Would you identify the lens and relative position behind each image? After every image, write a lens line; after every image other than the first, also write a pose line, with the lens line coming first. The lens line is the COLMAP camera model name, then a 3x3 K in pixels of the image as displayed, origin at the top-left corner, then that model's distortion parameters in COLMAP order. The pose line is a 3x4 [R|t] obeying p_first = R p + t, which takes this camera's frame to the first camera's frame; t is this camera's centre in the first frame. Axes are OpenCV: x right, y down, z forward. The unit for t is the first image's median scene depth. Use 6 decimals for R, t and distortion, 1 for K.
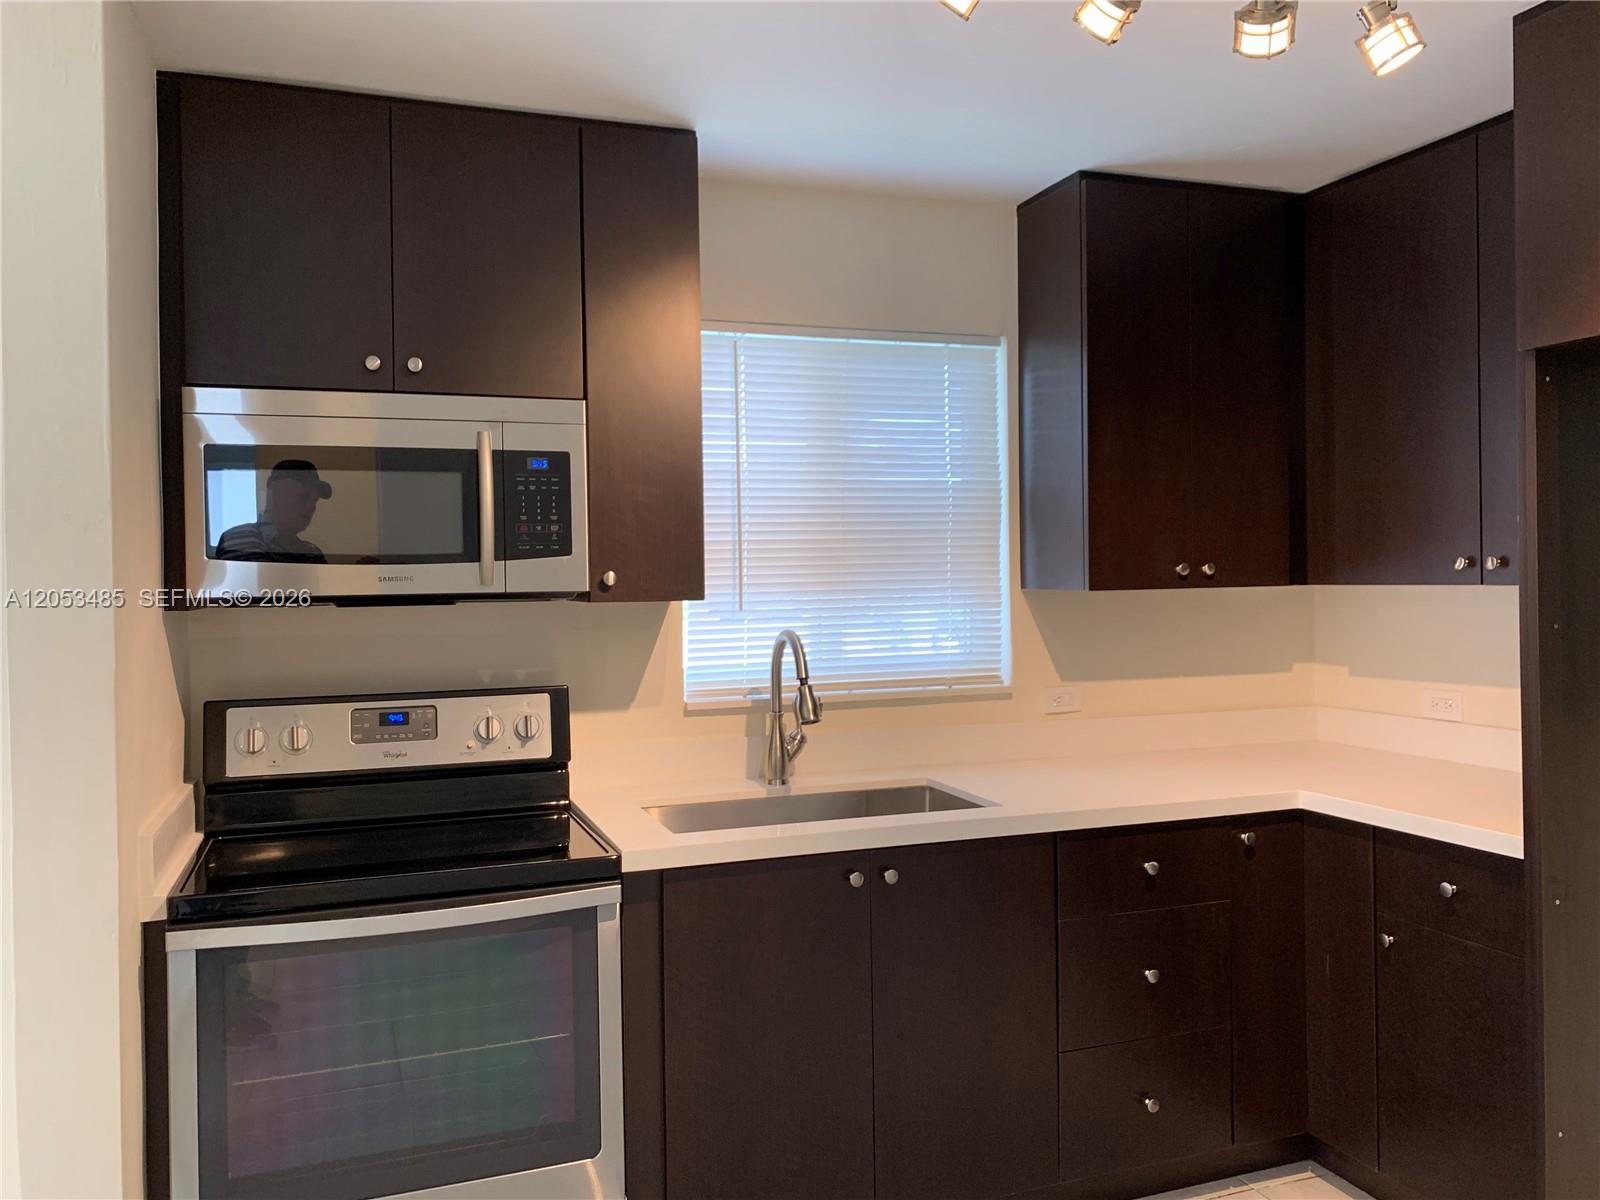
lens RADIAL K [[1217.9, 0, 796.0], [0, 1217.9, 587.1], [0, 0, 1]] dist [0.004500, -0.002041]
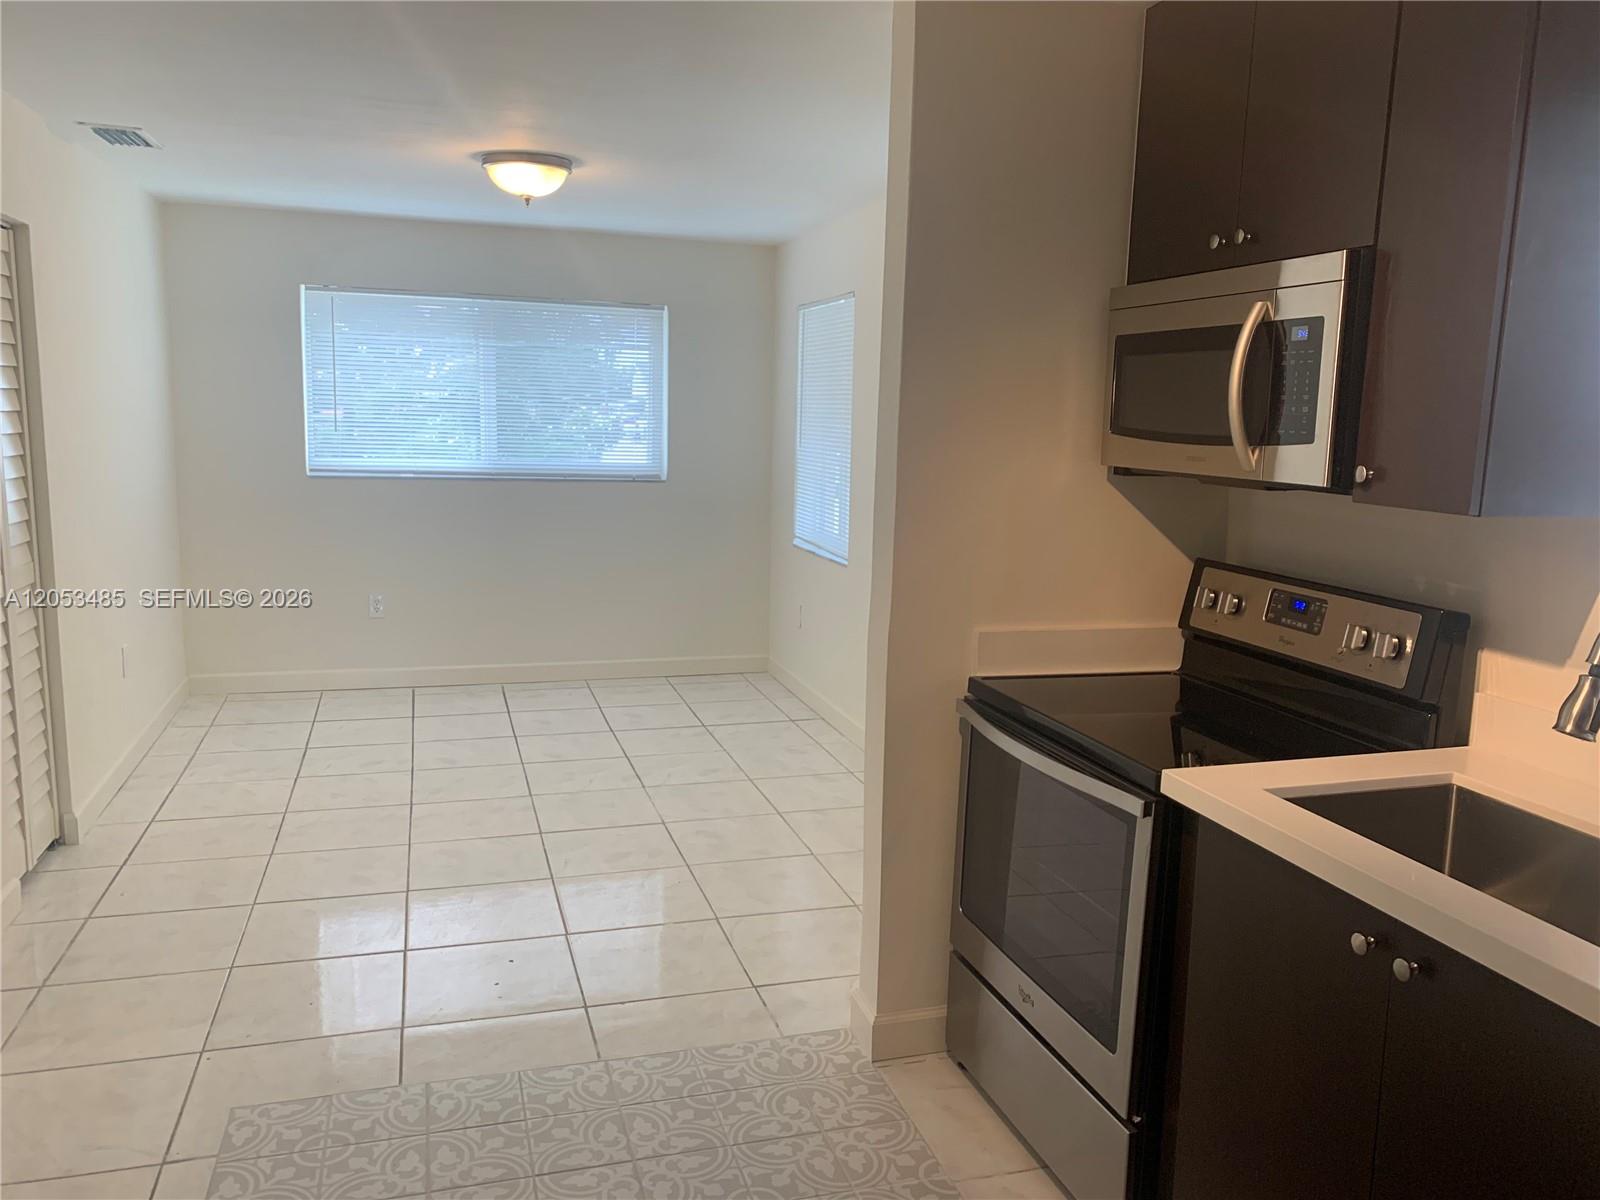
lens RADIAL K [[1217.9, 0, 799.4], [0, 1217.9, 609.2], [0, 0, 1]] dist [0.004500, -0.002041]
pose [[-0.044089, 0.178413, -0.982967, 0.677646], [-0.038901, 0.982871, 0.180140, -0.051226], [0.998270, 0.046181, -0.036394, 0.684691]]
